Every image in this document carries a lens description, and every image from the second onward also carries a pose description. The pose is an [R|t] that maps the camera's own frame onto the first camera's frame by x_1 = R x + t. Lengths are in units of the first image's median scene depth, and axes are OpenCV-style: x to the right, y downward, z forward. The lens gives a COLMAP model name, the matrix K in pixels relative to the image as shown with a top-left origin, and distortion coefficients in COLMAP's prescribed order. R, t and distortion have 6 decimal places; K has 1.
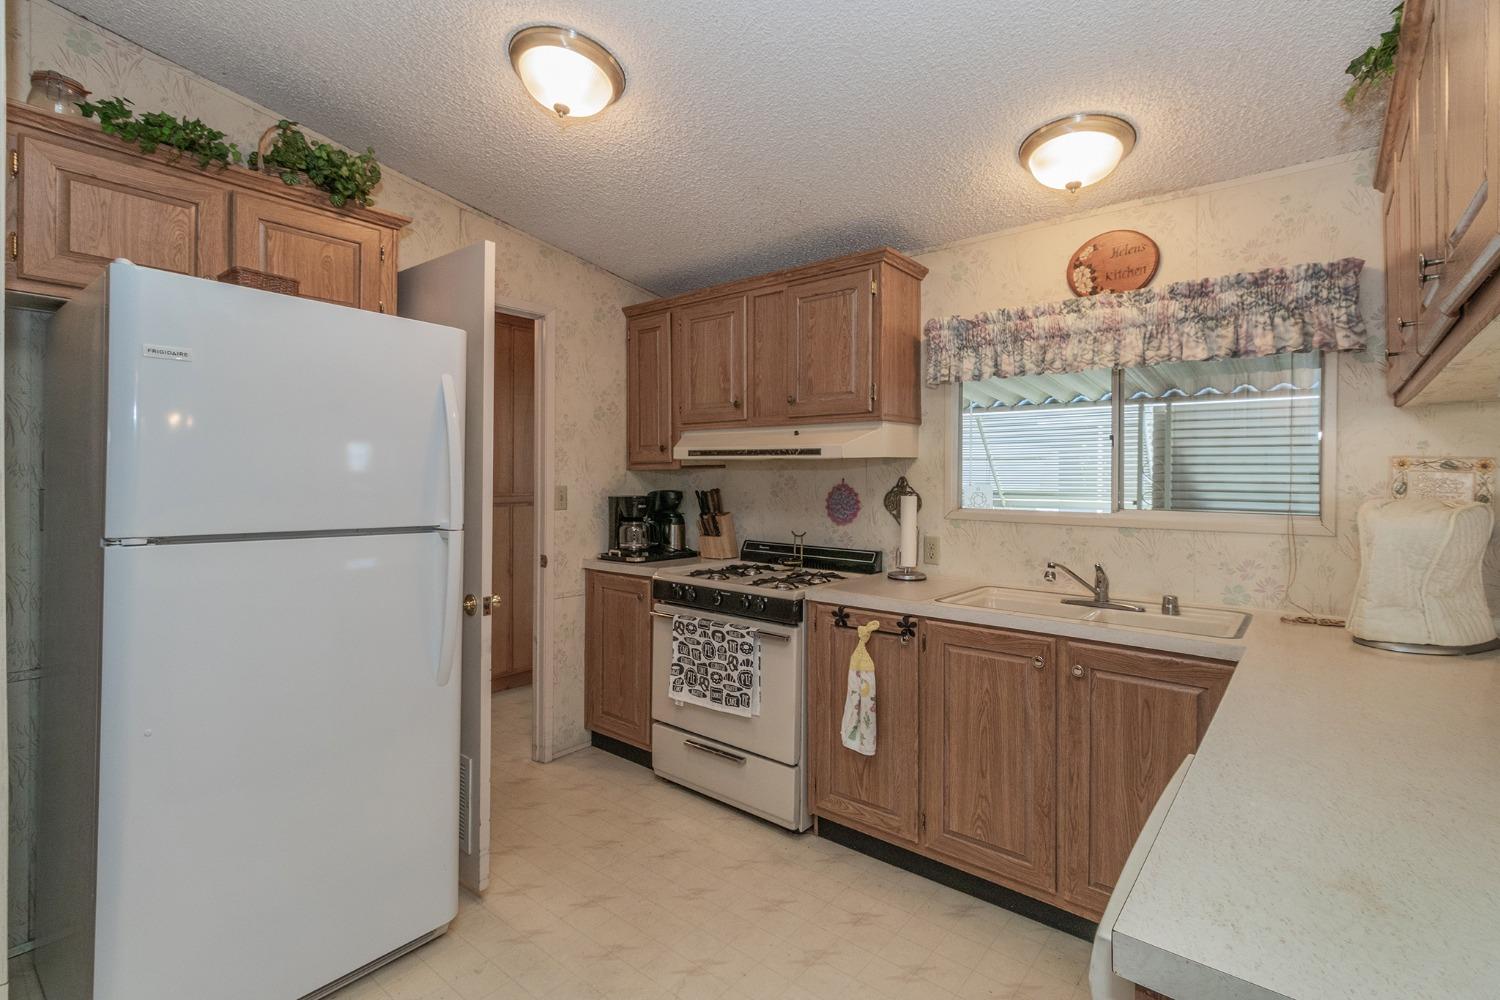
lens RADIAL K [[693.9, 0, 743.7], [0, 693.9, 491.3], [0, 0, 1]] dist [-0.016697, -0.000170]
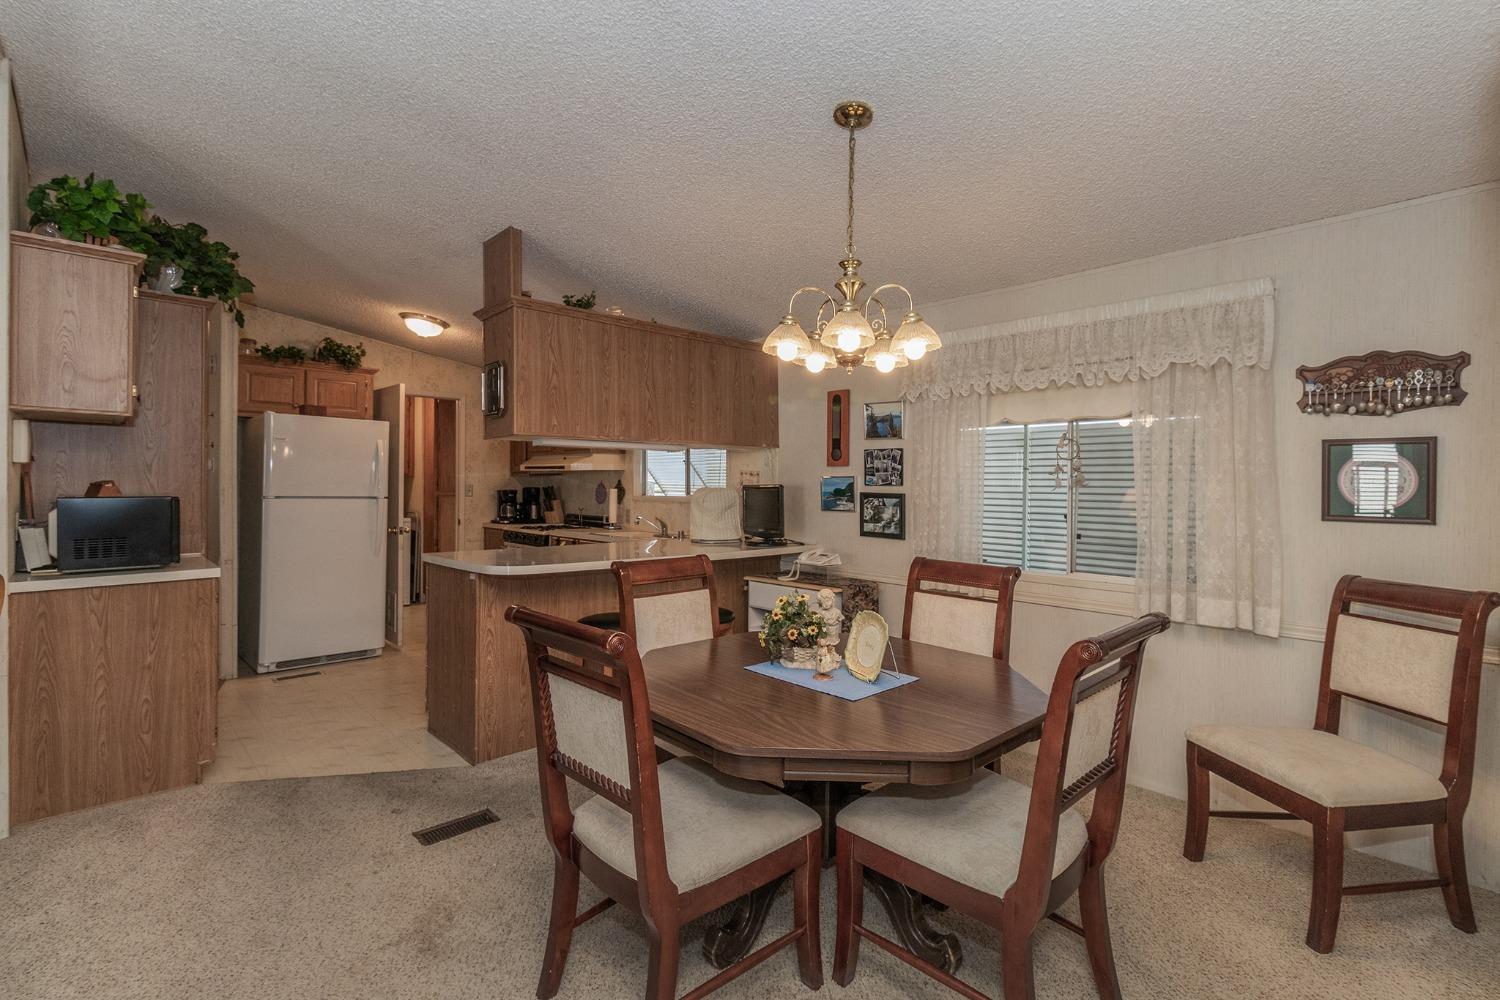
lens RADIAL K [[693.9, 0, 755.2], [0, 693.9, 494.0], [0, 0, 1]] dist [-0.016697, -0.000170]
pose [[0.994854, 0.004039, -0.101240, 0.792757], [-0.005058, 0.999939, -0.009817, 0.037690], [0.101194, 0.010278, 0.994814, -0.927707]]
